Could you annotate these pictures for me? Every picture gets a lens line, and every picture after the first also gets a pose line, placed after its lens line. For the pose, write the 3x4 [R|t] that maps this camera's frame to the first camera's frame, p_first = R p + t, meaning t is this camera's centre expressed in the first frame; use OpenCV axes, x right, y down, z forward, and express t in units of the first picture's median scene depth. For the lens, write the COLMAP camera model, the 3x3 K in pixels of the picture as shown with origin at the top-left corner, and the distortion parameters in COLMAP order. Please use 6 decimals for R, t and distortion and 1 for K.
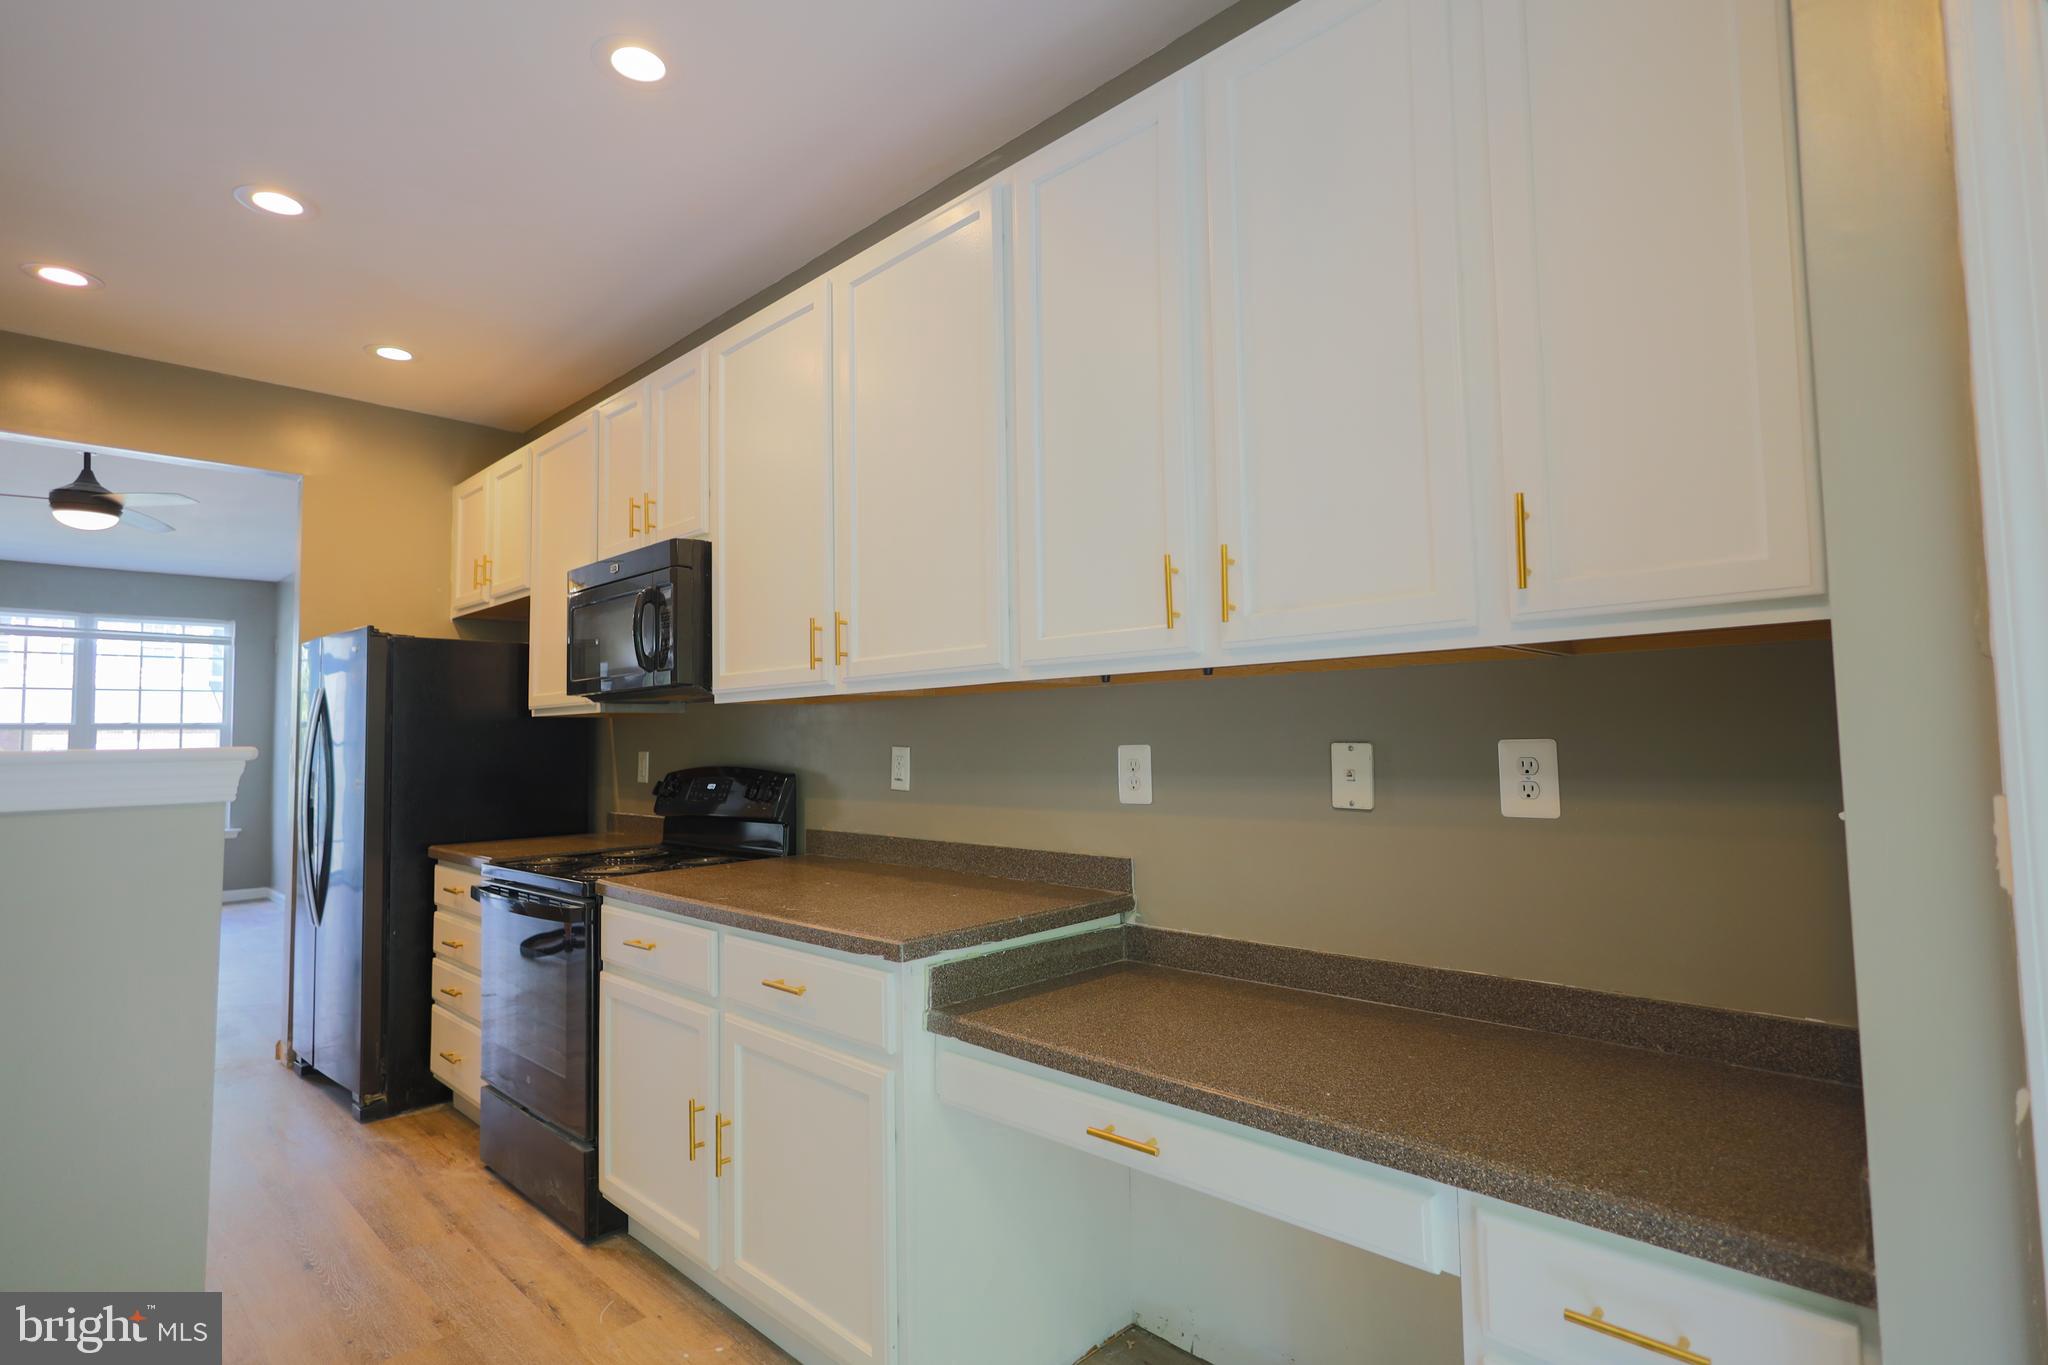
lens RADIAL K [[1005.8, 0, 1024.2], [0, 1005.8, 679.6], [0, 0, 1]] dist [0.001737, 0.000460]
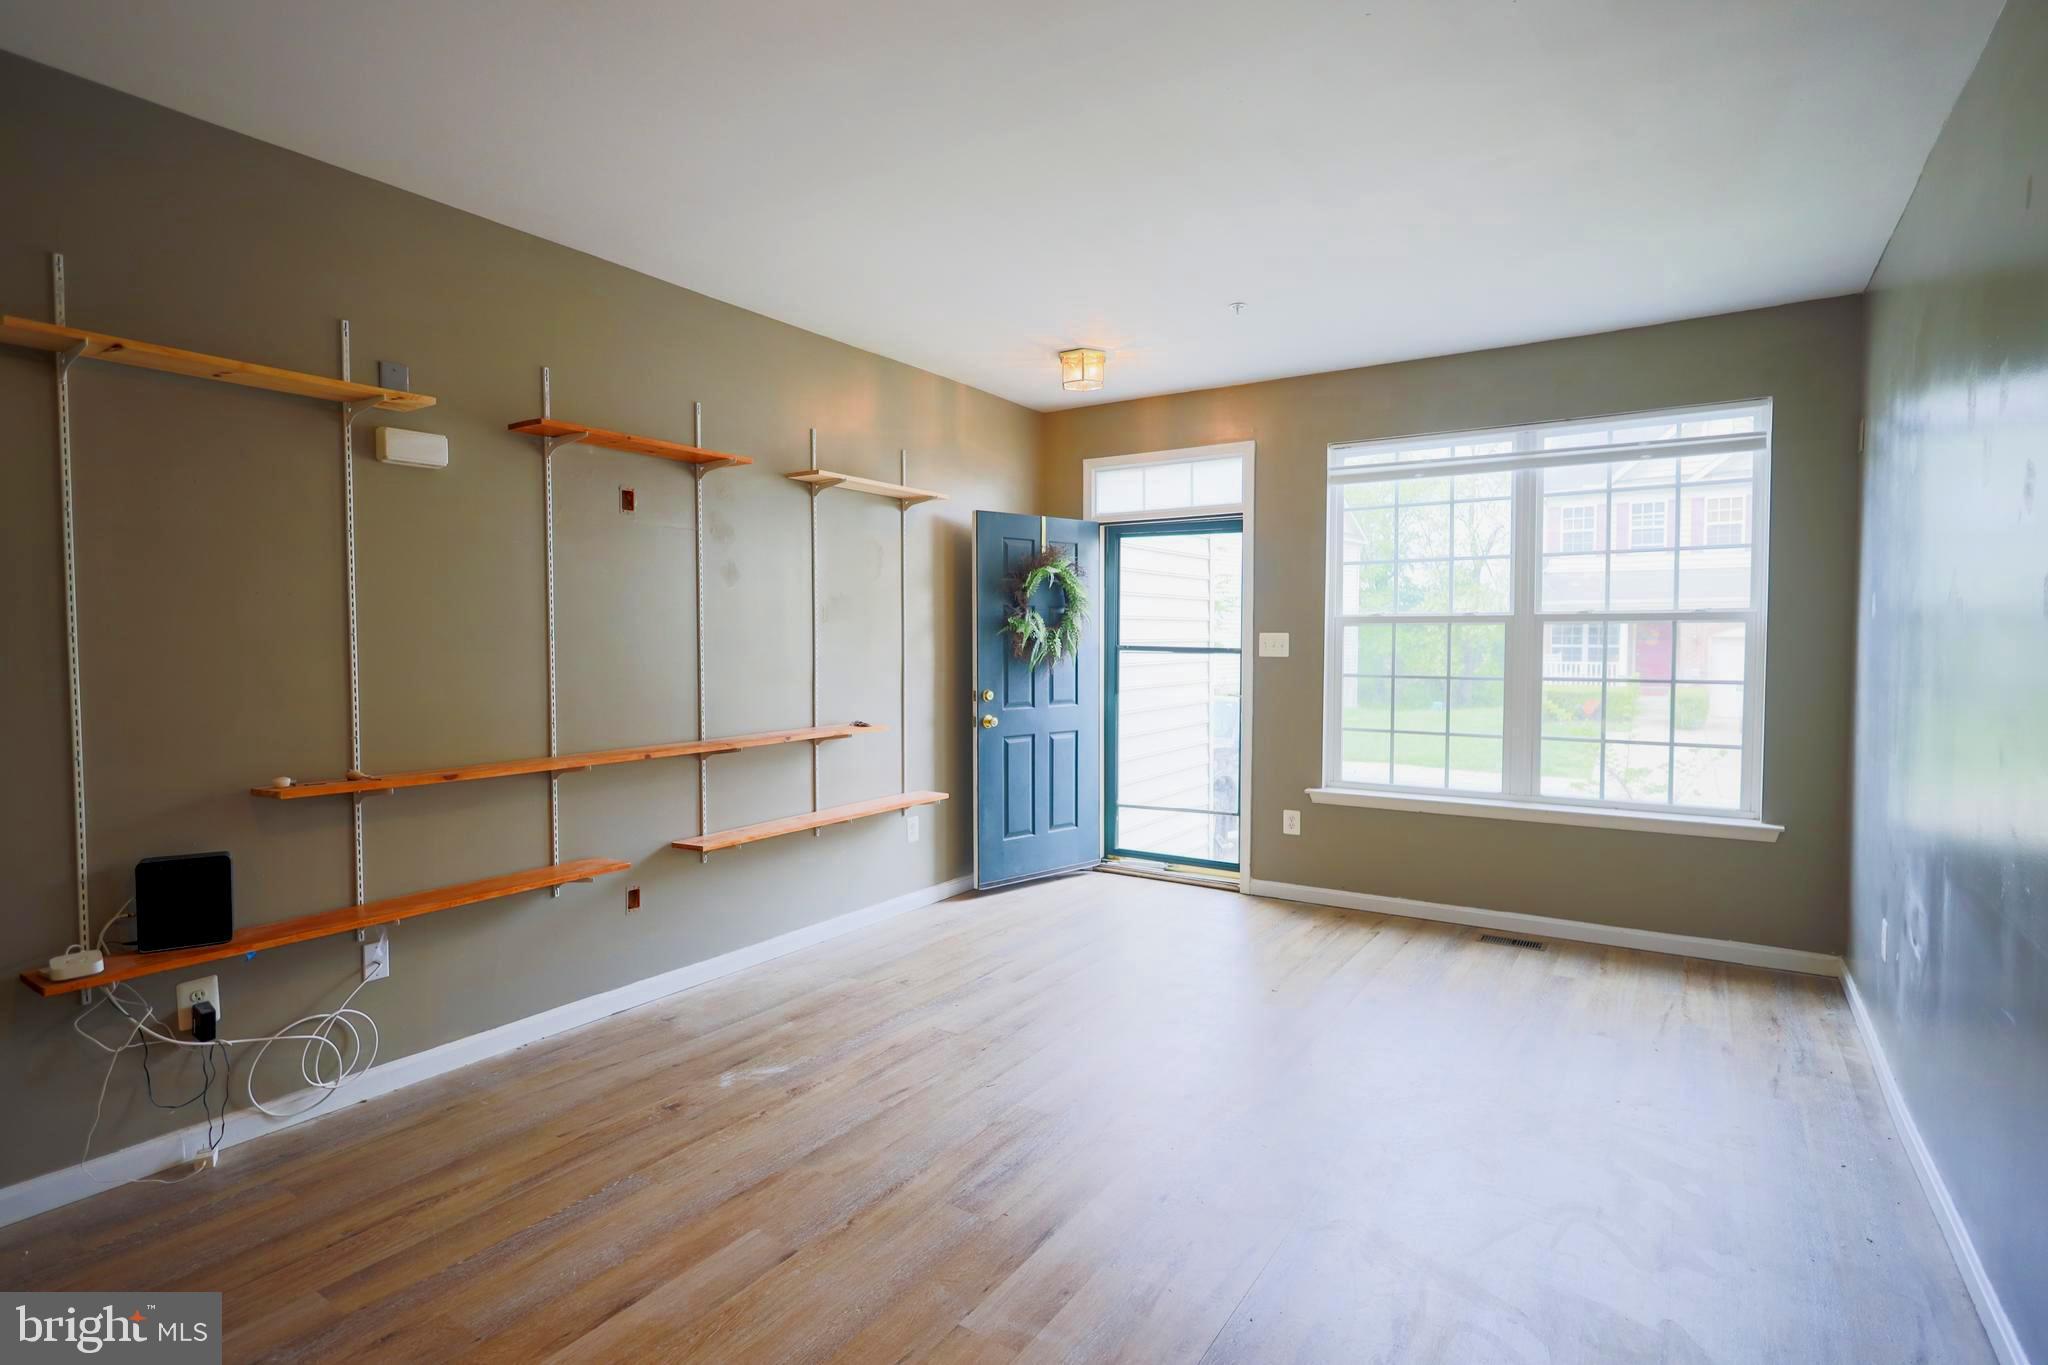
lens RADIAL K [[1005.8, 0, 1024.2], [0, 1005.8, 679.6], [0, 0, 1]] dist [0.001737, 0.000460]
pose [[0.183453, 0.059106, -0.981250, -1.350592], [0.053789, 0.996092, 0.070056, 0.086079], [0.981556, -0.065632, 0.179557, 2.026343]]
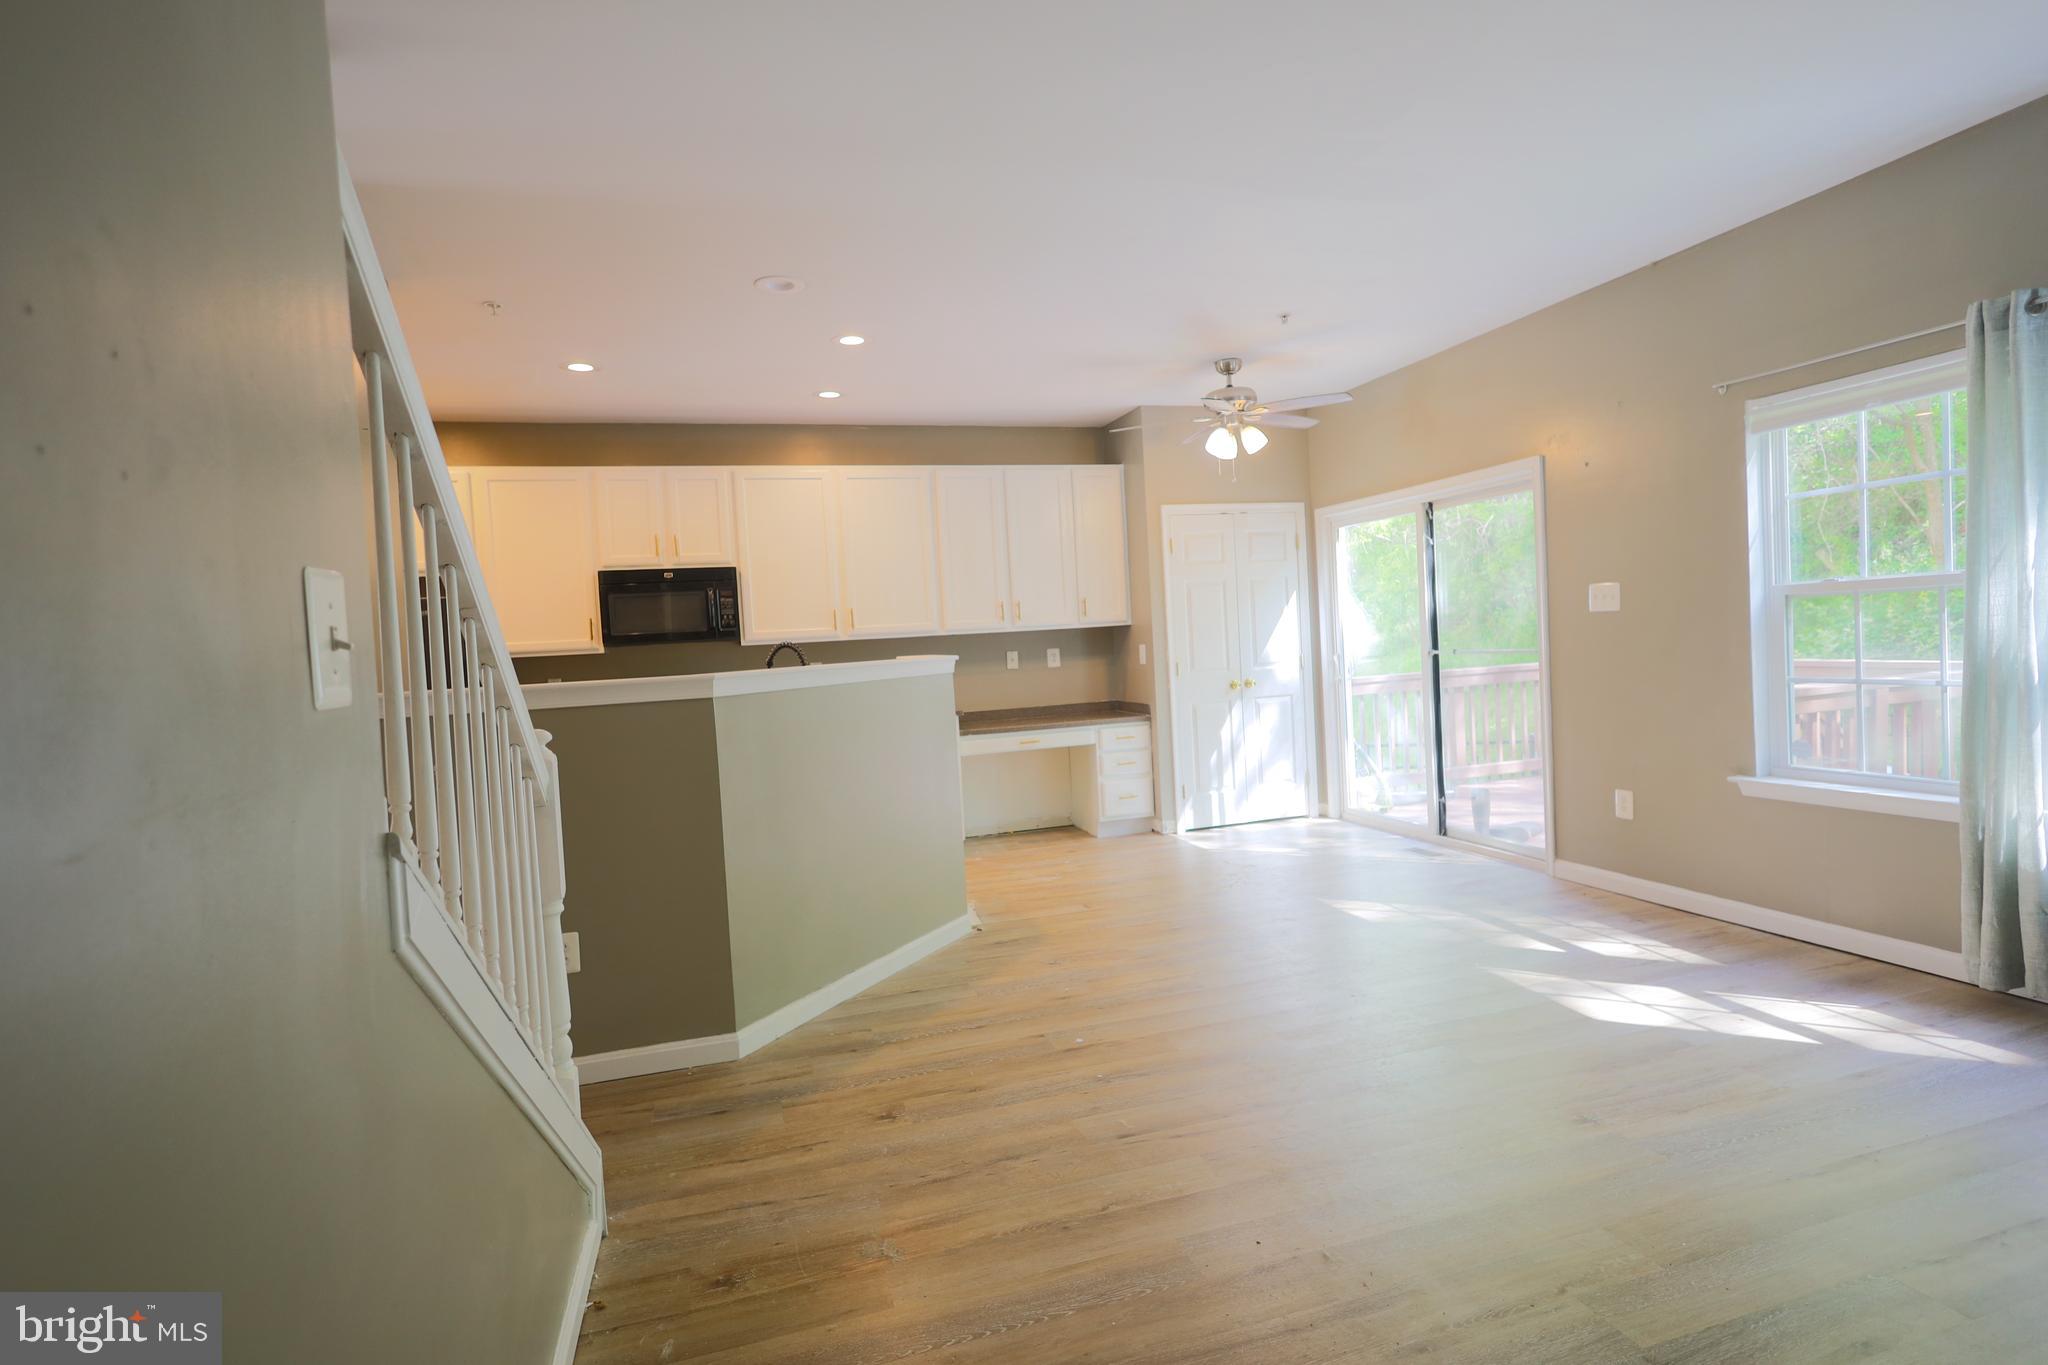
lens RADIAL K [[1005.8, 0, 1024.2], [0, 1005.8, 679.6], [0, 0, 1]] dist [0.001737, 0.000460]
pose [[0.480278, -0.044322, 0.875996, -2.273446], [-0.005334, 0.998556, 0.053448, -0.024682], [-0.877100, -0.030342, 0.479349, -0.641100]]
